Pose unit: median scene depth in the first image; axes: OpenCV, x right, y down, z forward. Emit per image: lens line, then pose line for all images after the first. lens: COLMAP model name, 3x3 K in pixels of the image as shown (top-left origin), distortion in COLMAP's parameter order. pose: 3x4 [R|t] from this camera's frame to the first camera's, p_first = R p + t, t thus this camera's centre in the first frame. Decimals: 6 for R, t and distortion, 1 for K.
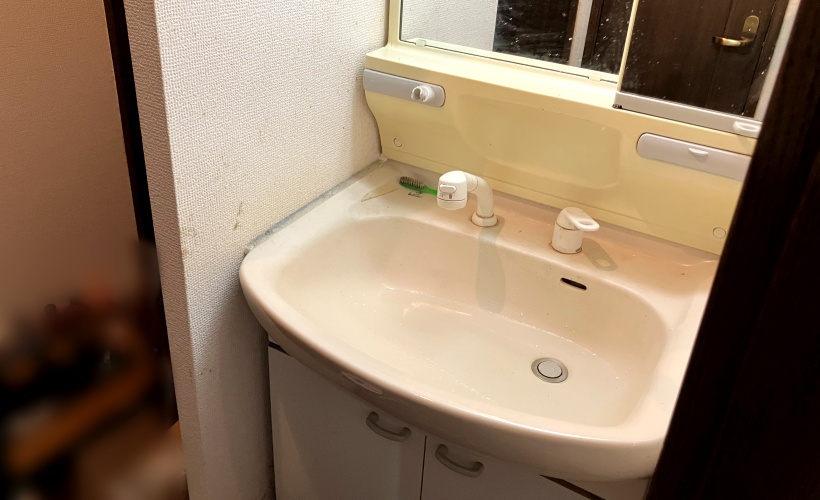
lens RADIAL K [[698.9, 0, 412.2], [0, 698.9, 248.3], [0, 0, 1]] dist [0.009077, -0.022328]
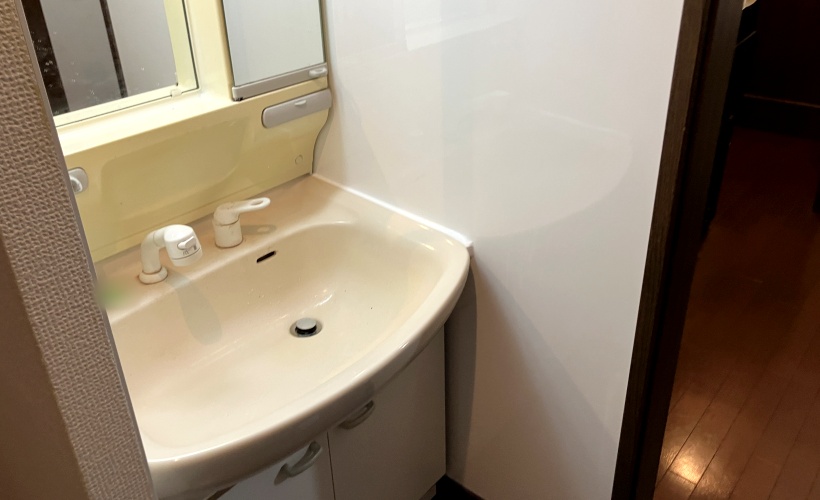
lens RADIAL K [[698.9, 0, 413.5], [0, 698.9, 250.1], [0, 0, 1]] dist [0.009077, -0.022328]
pose [[0.103819, -0.519396, 0.848204, -0.701351], [0.504899, 0.762278, 0.404980, -0.296143], [-0.856912, 0.386212, 0.341382, 0.393982]]
